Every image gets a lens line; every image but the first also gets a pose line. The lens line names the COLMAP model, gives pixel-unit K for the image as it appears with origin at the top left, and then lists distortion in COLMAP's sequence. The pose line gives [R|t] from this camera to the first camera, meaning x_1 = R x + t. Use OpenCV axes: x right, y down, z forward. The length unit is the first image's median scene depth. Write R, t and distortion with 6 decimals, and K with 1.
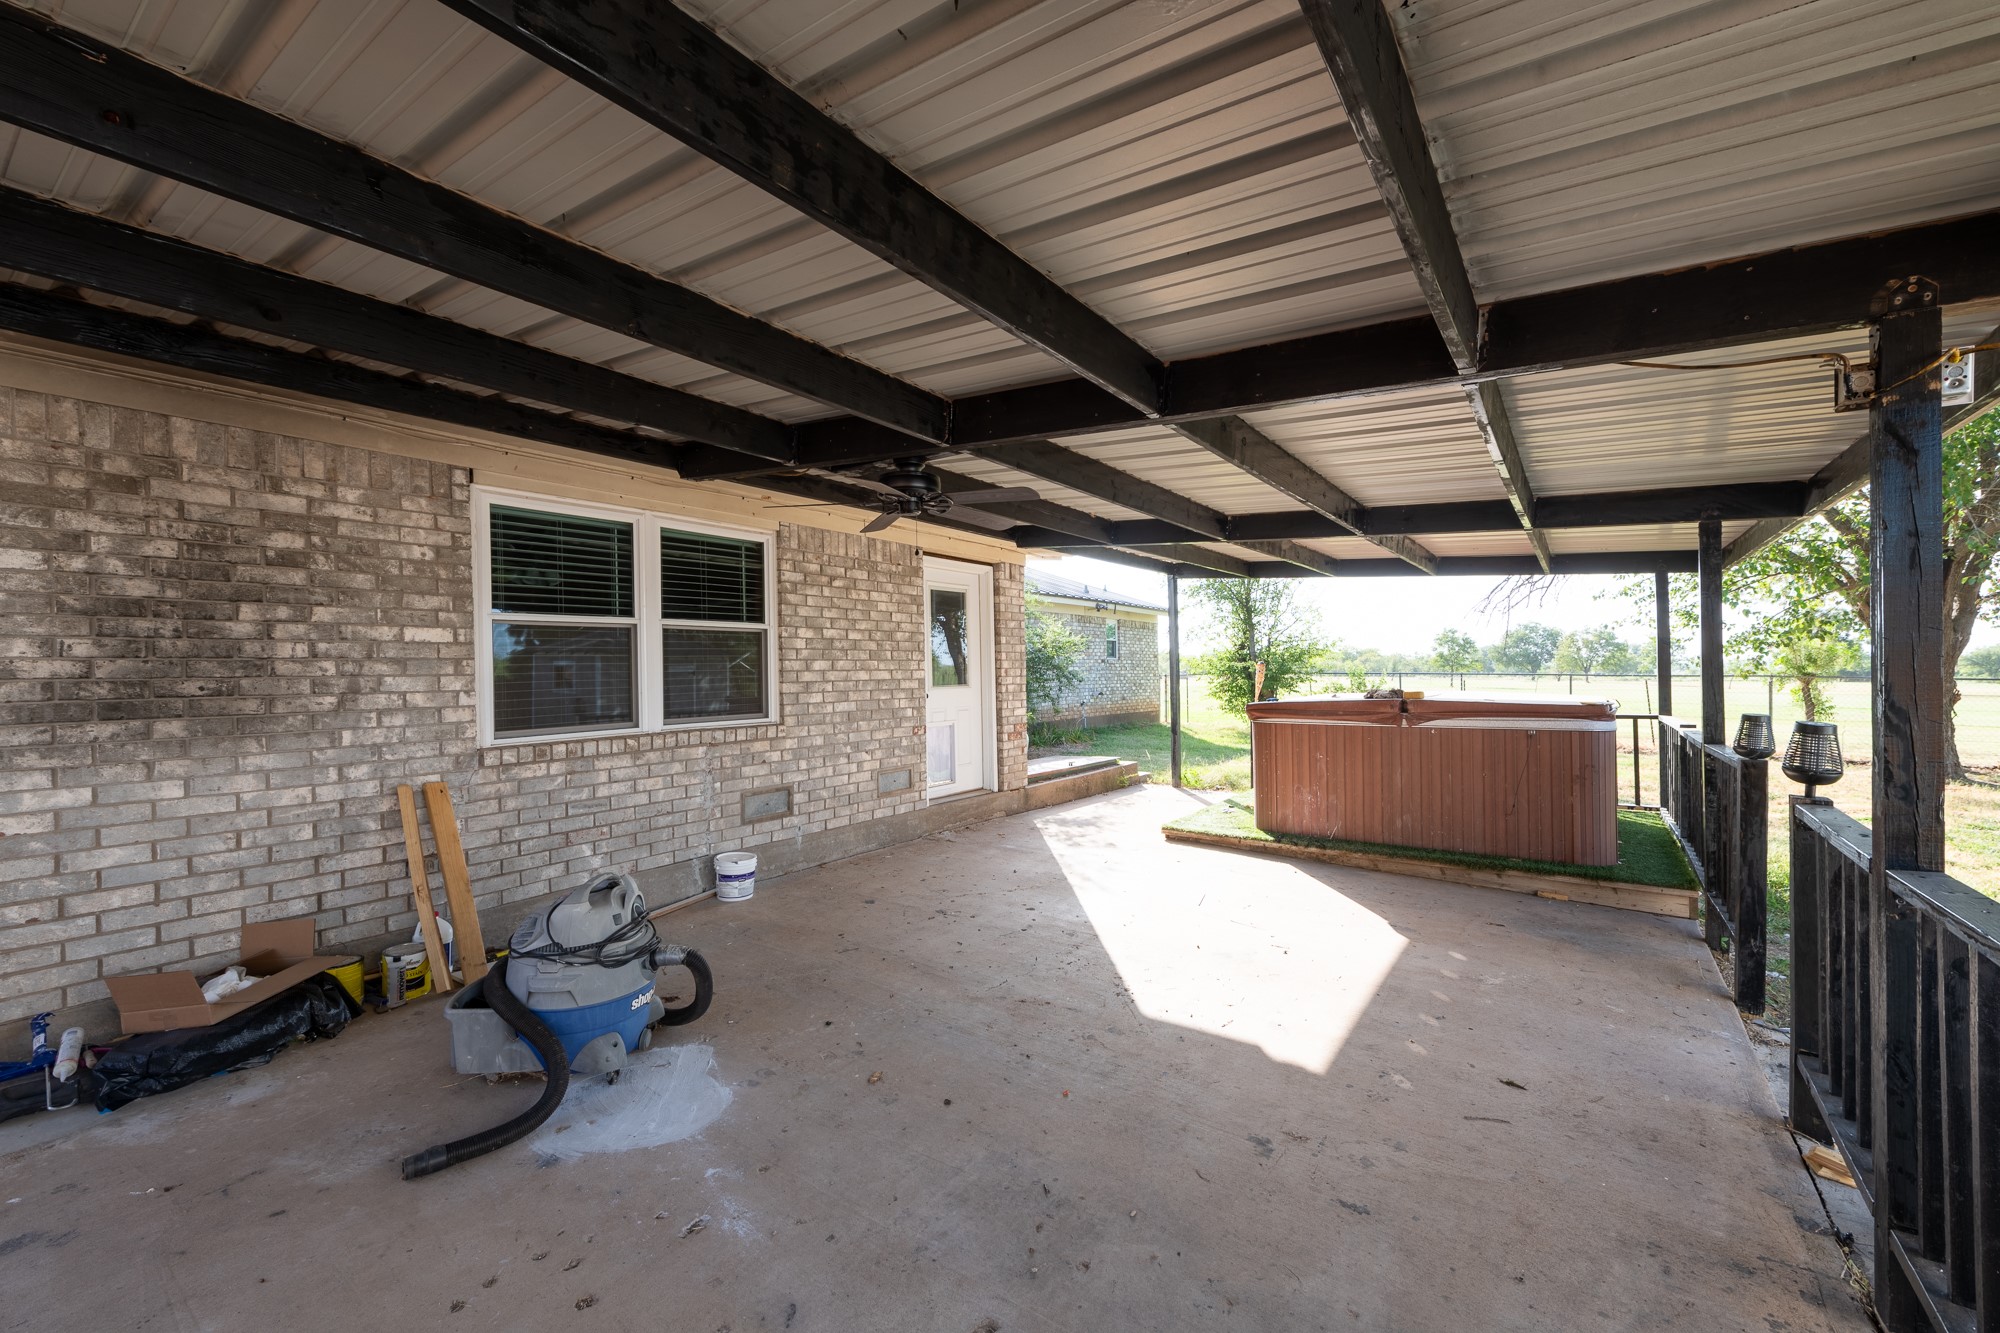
lens RADIAL K [[793.1, 0, 1007.5], [0, 793.1, 668.4], [0, 0, 1]] dist [-0.003374, -0.000377]
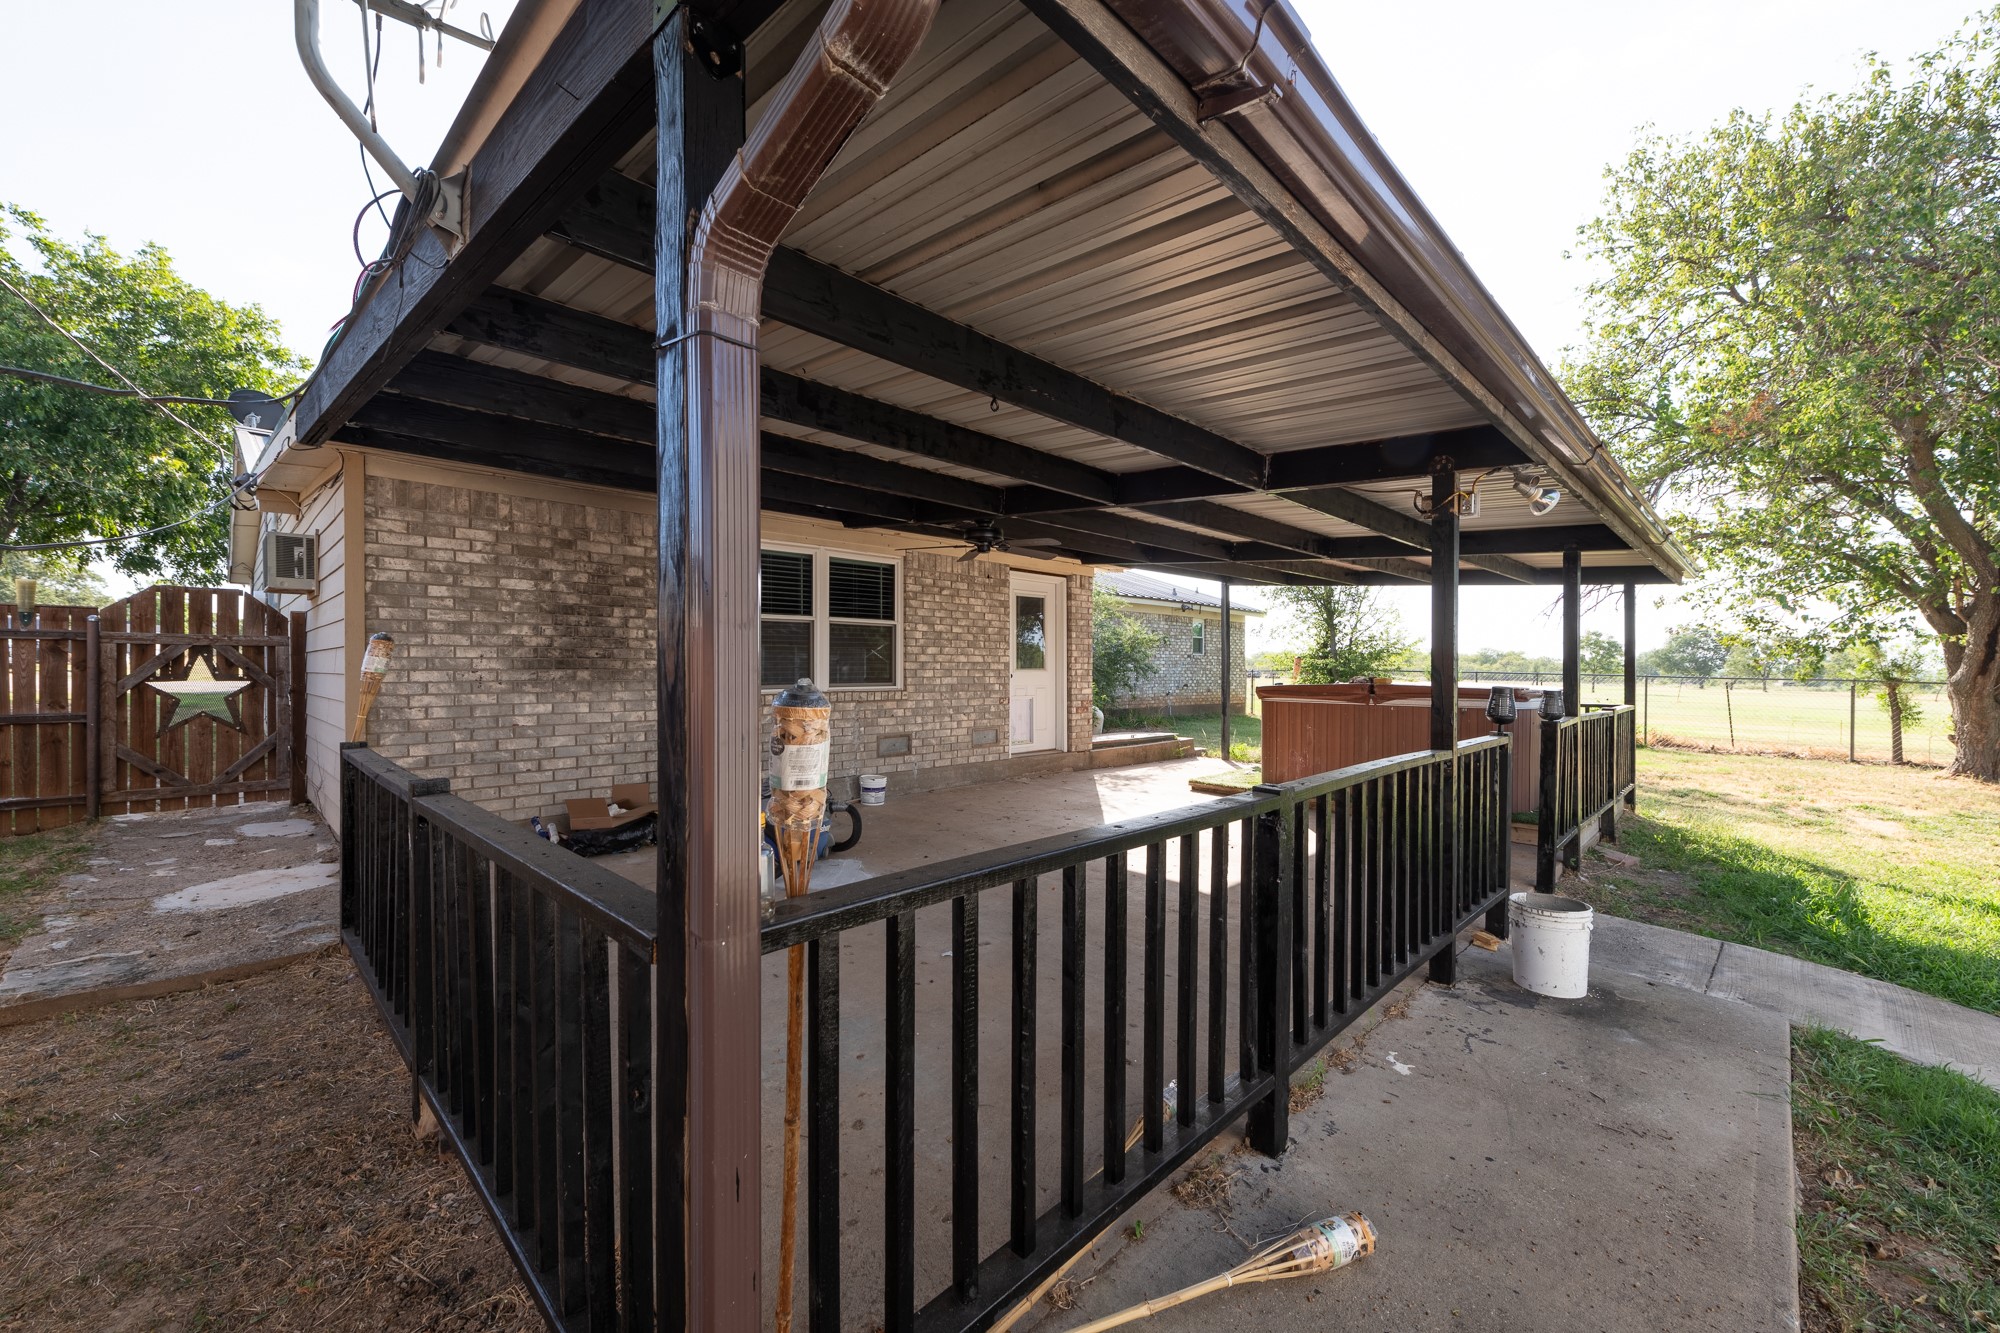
lens RADIAL K [[793.1, 0, 1000.7], [0, 793.1, 668.5], [0, 0, 1]] dist [-0.003374, -0.000377]
pose [[0.986139, 0.018779, -0.164855, 0.135864], [-0.018203, 0.999822, 0.005004, 0.021722], [0.164920, -0.001934, 0.986305, -0.431153]]
